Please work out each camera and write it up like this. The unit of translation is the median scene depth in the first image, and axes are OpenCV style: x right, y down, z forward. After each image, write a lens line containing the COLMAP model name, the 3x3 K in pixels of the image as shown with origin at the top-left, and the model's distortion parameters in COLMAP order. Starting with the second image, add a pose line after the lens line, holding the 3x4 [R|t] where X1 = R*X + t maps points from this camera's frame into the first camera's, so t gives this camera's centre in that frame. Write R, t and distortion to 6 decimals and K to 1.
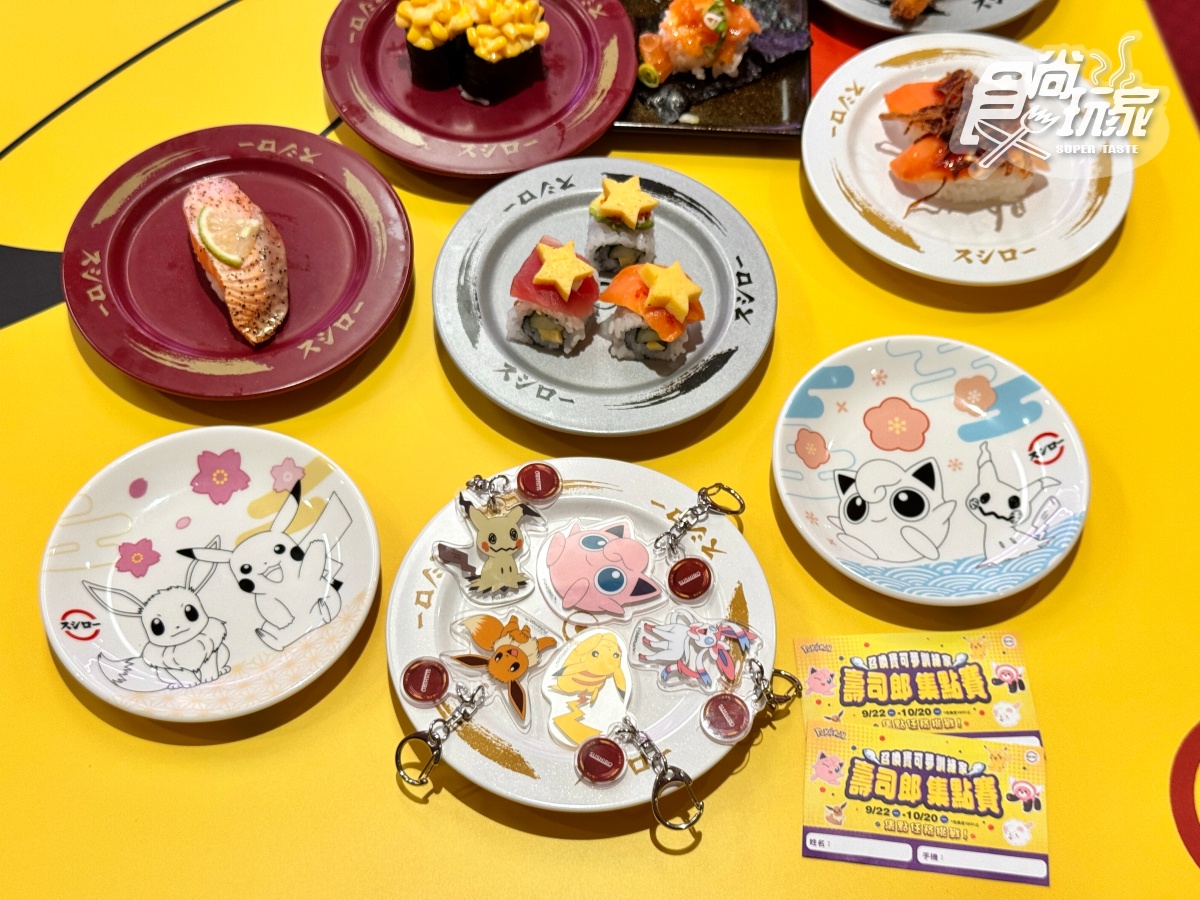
lens RADIAL K [[1681.4, 0, 600.0], [0, 1681.4, 450.0], [0, 0, 1]] dist [0.130691, 0.016769]
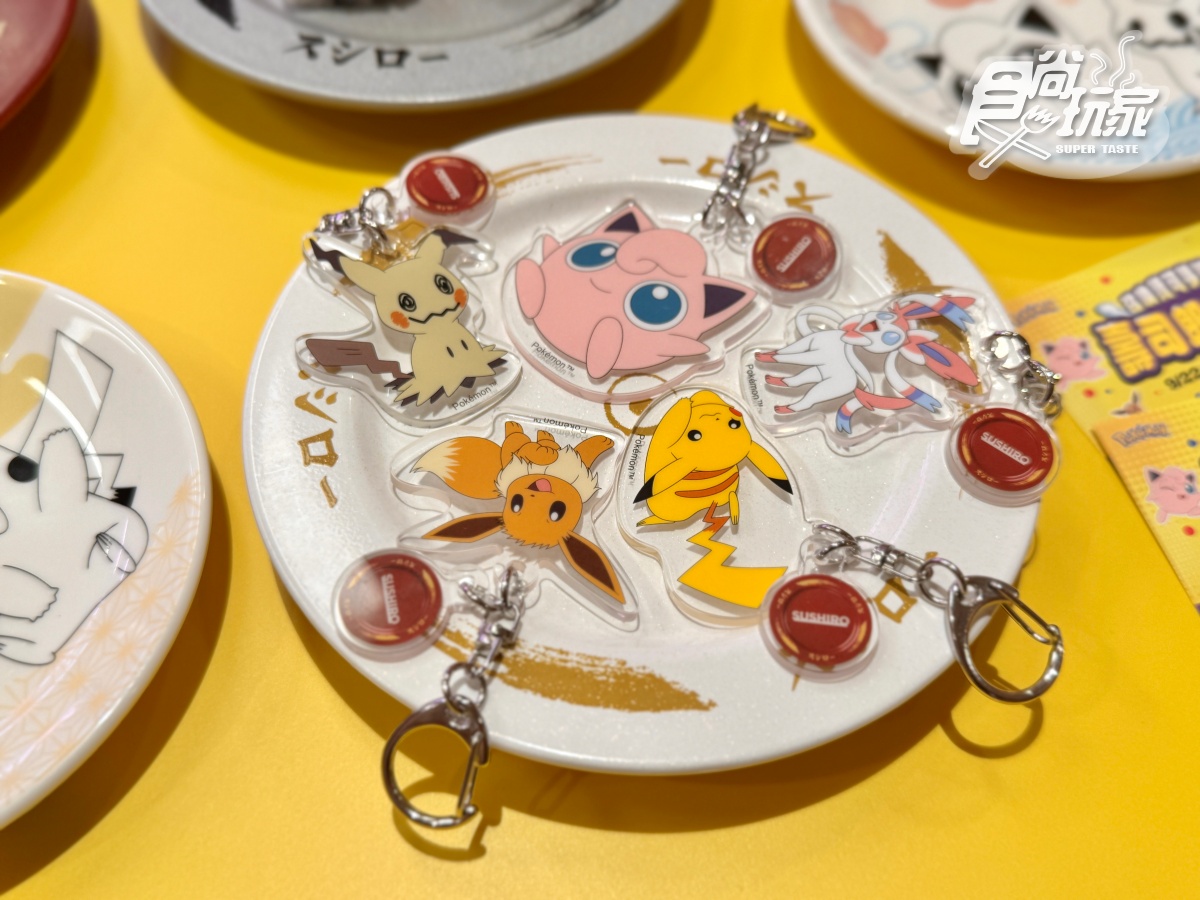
lens RADIAL K [[1293.5, 0, 600.0], [0, 1293.5, 450.0], [0, 0, 1]] dist [0.213168, -0.680048]
pose [[0.923467, -0.328162, 0.198792, -0.104433], [0.330518, 0.943539, 0.022188, 0.106640], [-0.194849, 0.045215, 0.979791, 0.628406]]
